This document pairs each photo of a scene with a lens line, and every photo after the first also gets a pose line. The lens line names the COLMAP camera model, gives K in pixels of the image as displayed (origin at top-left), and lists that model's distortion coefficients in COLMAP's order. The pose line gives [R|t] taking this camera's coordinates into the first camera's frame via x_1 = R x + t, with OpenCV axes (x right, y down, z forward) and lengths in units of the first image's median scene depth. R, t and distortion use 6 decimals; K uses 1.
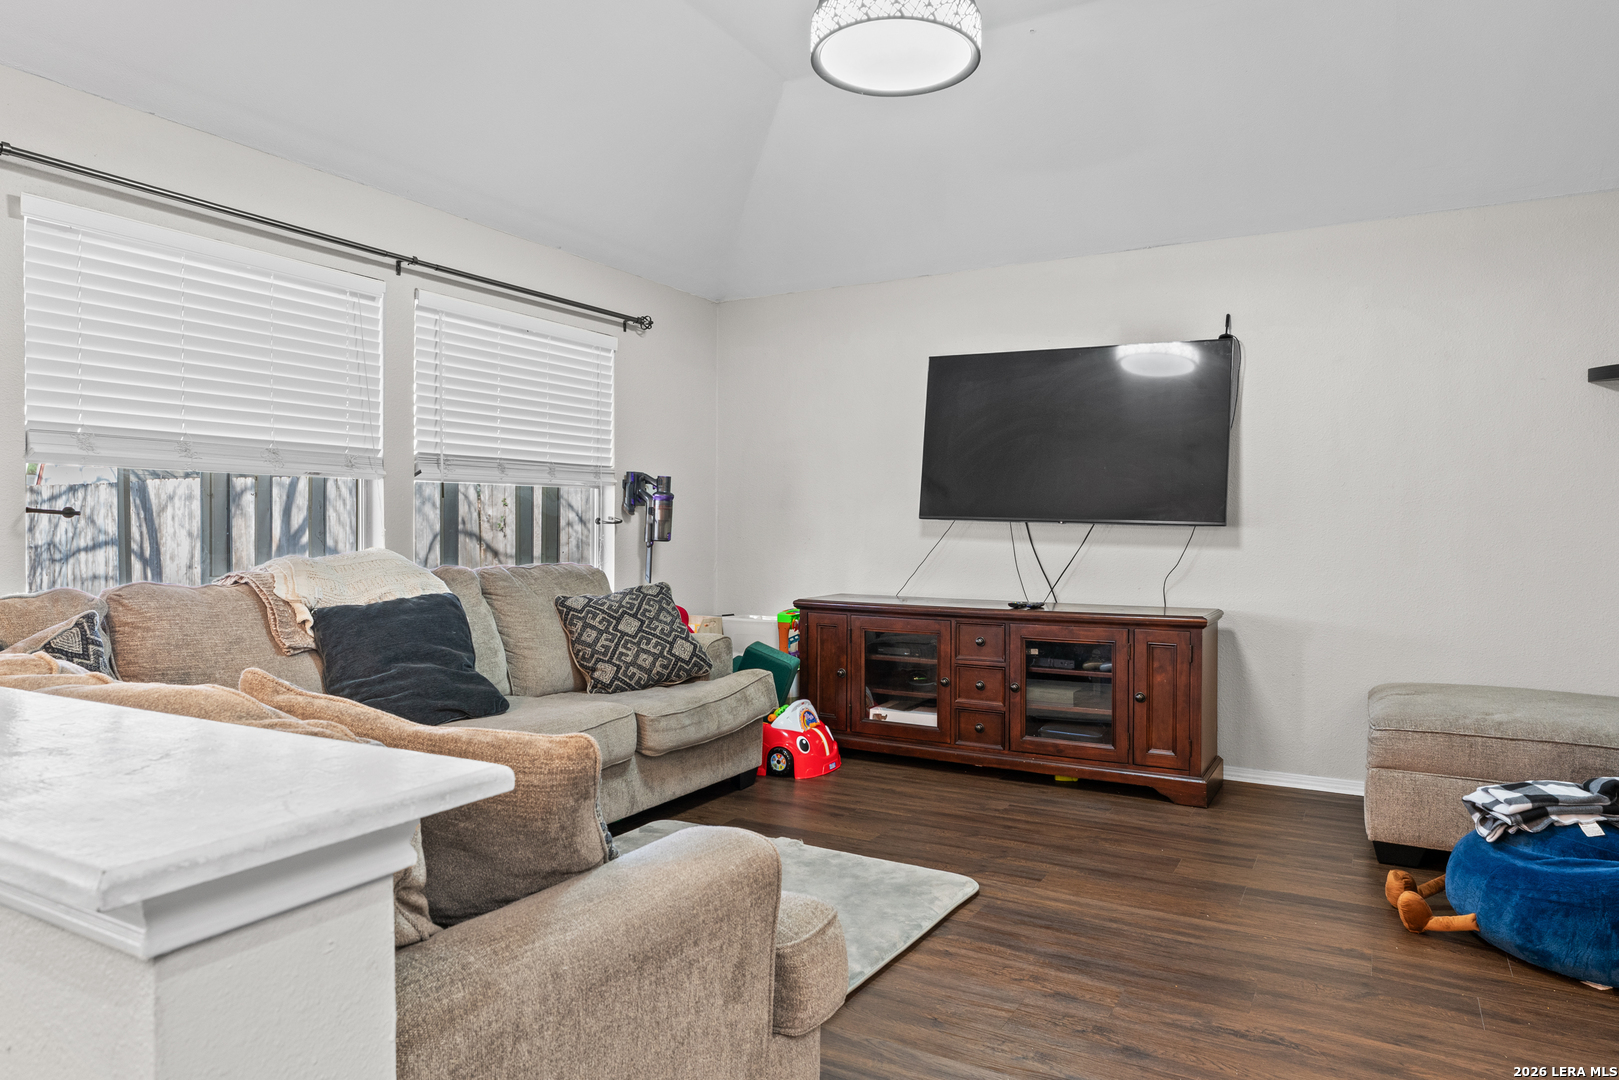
lens RADIAL K [[991.8, 0, 811.6], [0, 991.8, 536.3], [0, 0, 1]] dist [-0.003598, -0.002614]
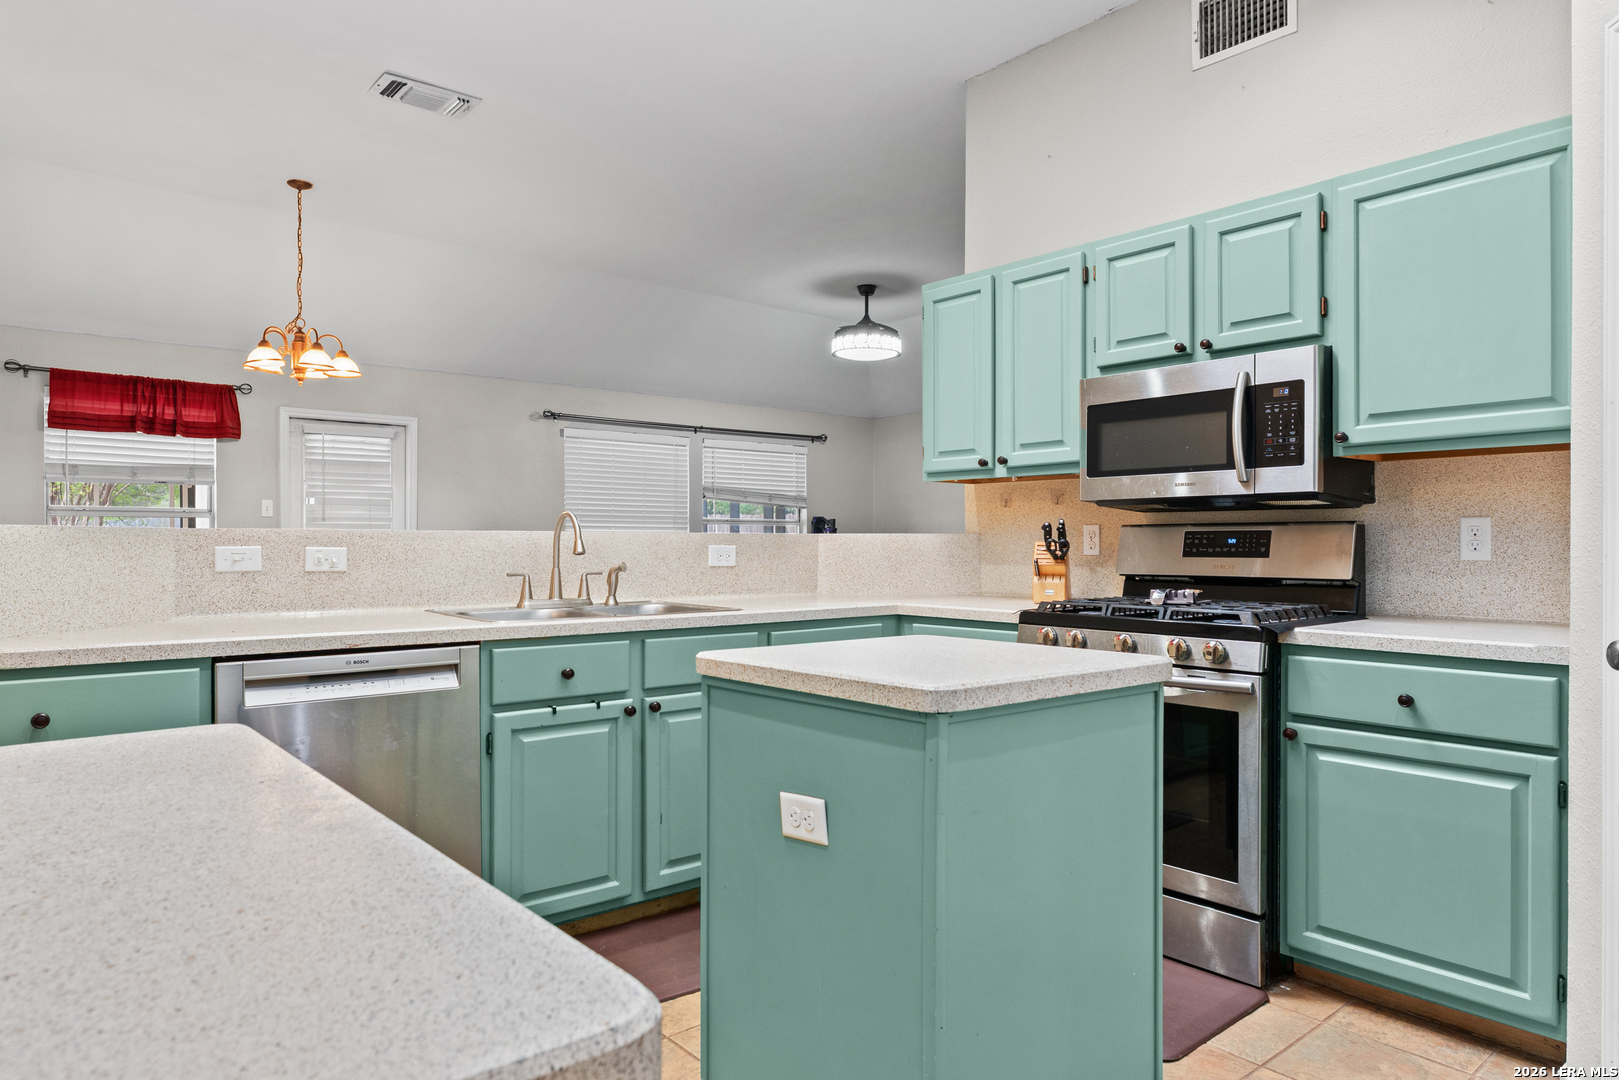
lens RADIAL K [[991.8, 0, 808.1], [0, 991.8, 537.3], [0, 0, 1]] dist [-0.003598, -0.002614]
pose [[0.944269, 0.000703, -0.329174, 0.538710], [-0.006375, 0.999849, -0.016153, 0.001998], [0.329113, 0.017351, 0.944131, -0.985262]]
